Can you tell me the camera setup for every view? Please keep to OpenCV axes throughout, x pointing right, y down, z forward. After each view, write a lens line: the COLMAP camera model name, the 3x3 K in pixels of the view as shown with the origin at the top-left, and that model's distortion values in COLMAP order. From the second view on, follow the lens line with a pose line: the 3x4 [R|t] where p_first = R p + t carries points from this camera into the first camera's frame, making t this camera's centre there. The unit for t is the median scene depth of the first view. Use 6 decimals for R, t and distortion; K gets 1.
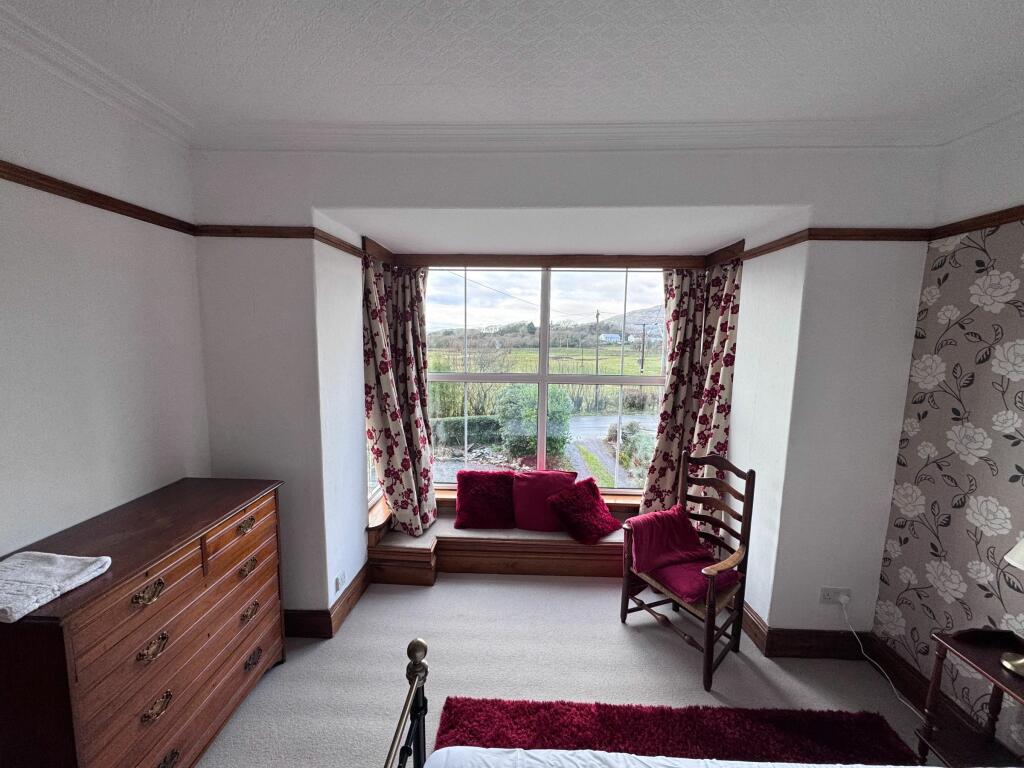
lens RADIAL K [[404.5, 0, 497.7], [0, 404.5, 384.4], [0, 0, 1]] dist [0.002432, 0.000138]
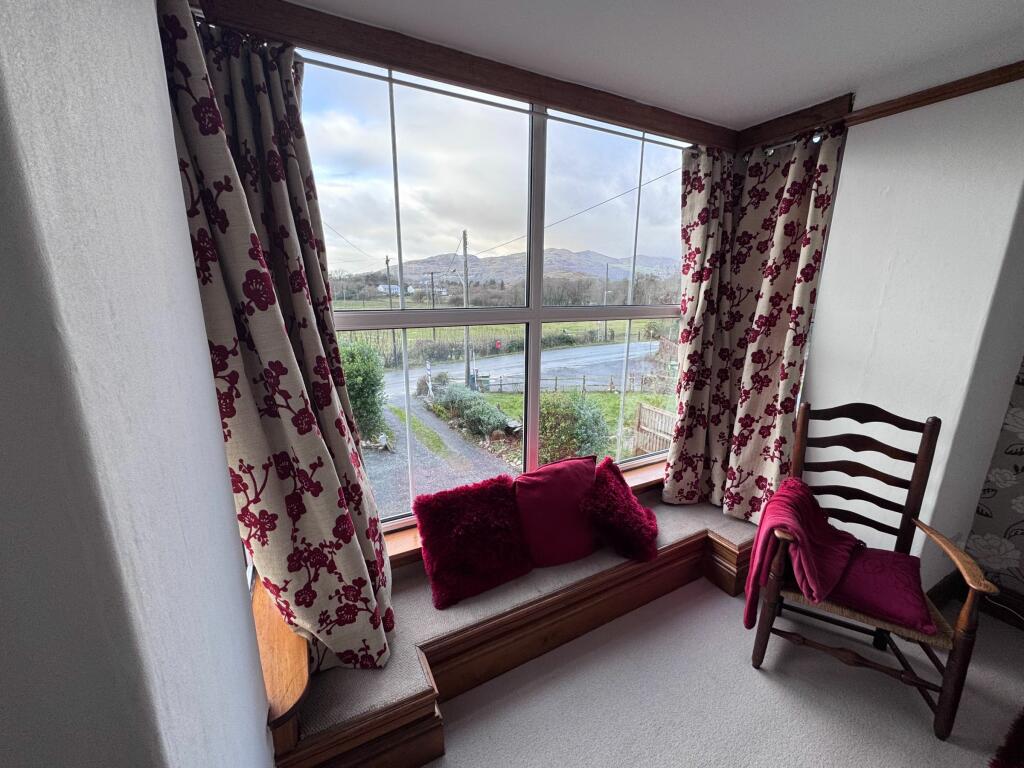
lens RADIAL K [[412.3, 0, 512.0], [0, 412.3, 384.0], [0, 0, 1]] dist [0.006997, 0.000128]
pose [[0.857695, -0.123274, 0.499163, -0.268443], [0.066223, 0.989232, 0.130513, 0.005657], [-0.509877, -0.078884, 0.856623, 0.547043]]
